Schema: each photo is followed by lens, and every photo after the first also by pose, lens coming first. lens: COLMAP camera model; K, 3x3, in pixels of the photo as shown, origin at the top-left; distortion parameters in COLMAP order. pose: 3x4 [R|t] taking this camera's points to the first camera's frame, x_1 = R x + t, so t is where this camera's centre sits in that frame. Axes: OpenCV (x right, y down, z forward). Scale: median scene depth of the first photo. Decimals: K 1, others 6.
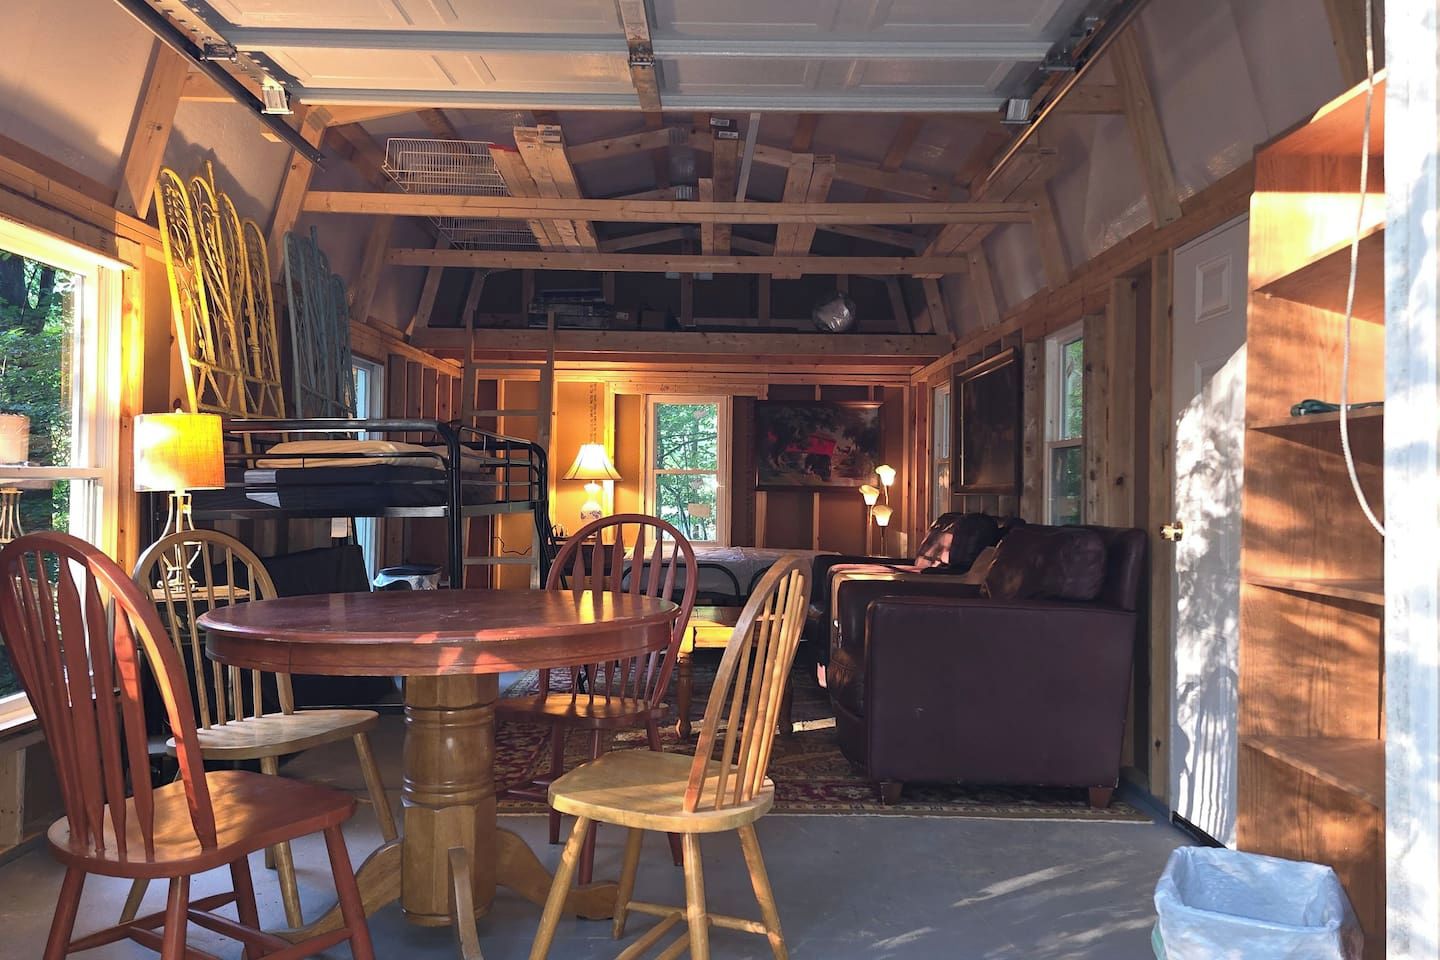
lens RADIAL K [[1185.3, 0, 721.2], [0, 1185.3, 483.7], [0, 0, 1]] dist [0.015790, 0.002604]
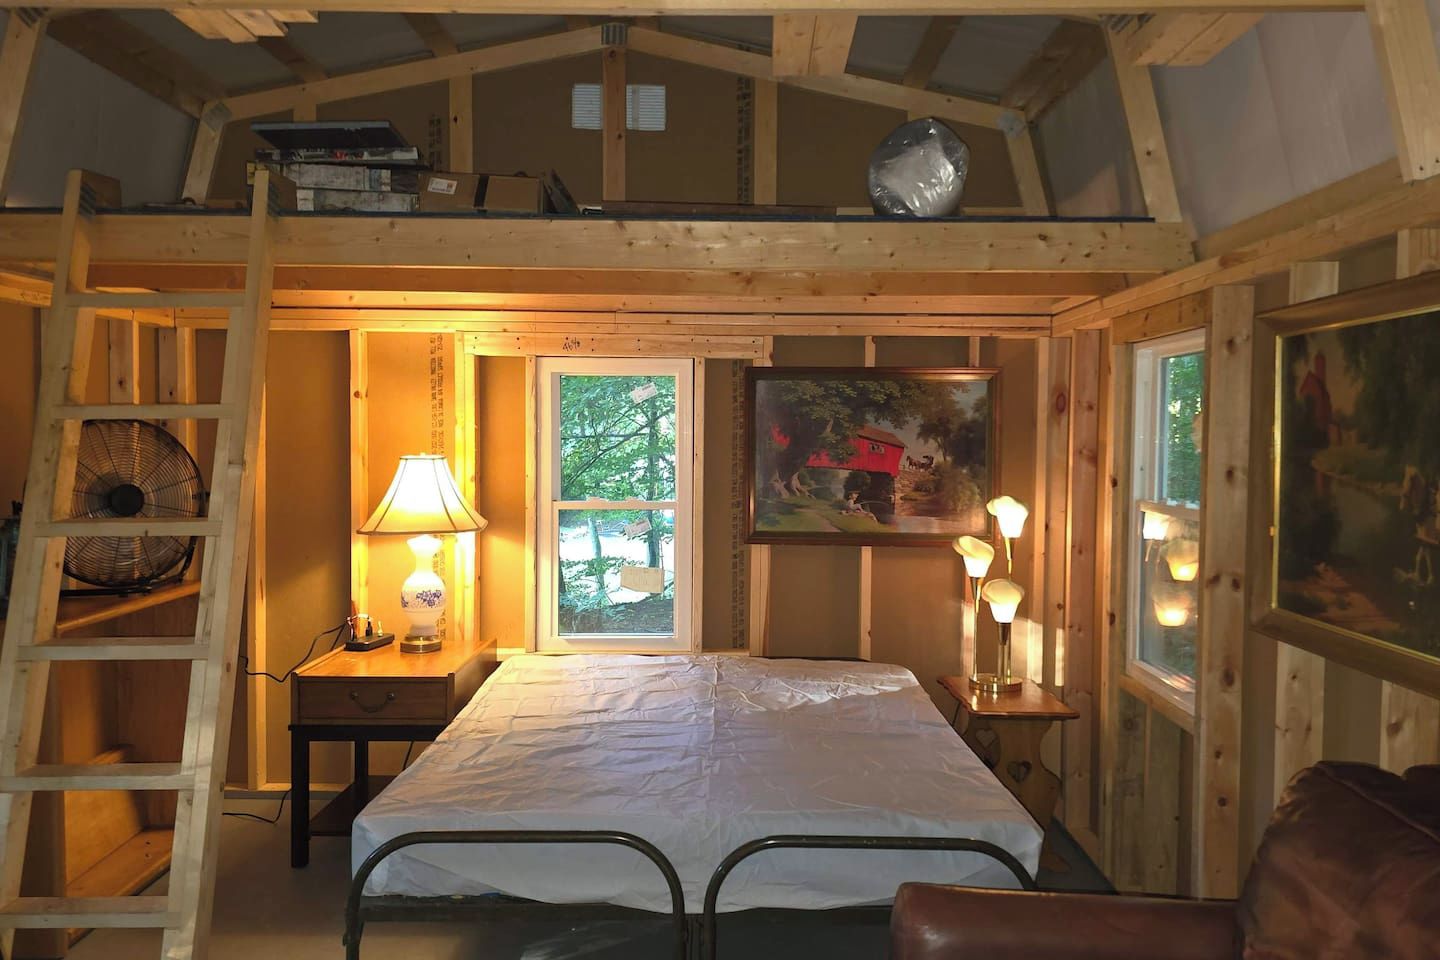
lens RADIAL K [[1185.3, 0, 720.7], [0, 1185.3, 478.6], [0, 0, 1]] dist [0.015790, 0.002604]
pose [[0.999868, -0.004305, -0.015673, 0.025096], [0.004979, 0.999054, 0.043193, -0.044392], [0.015472, -0.043266, 0.998944, 0.485700]]
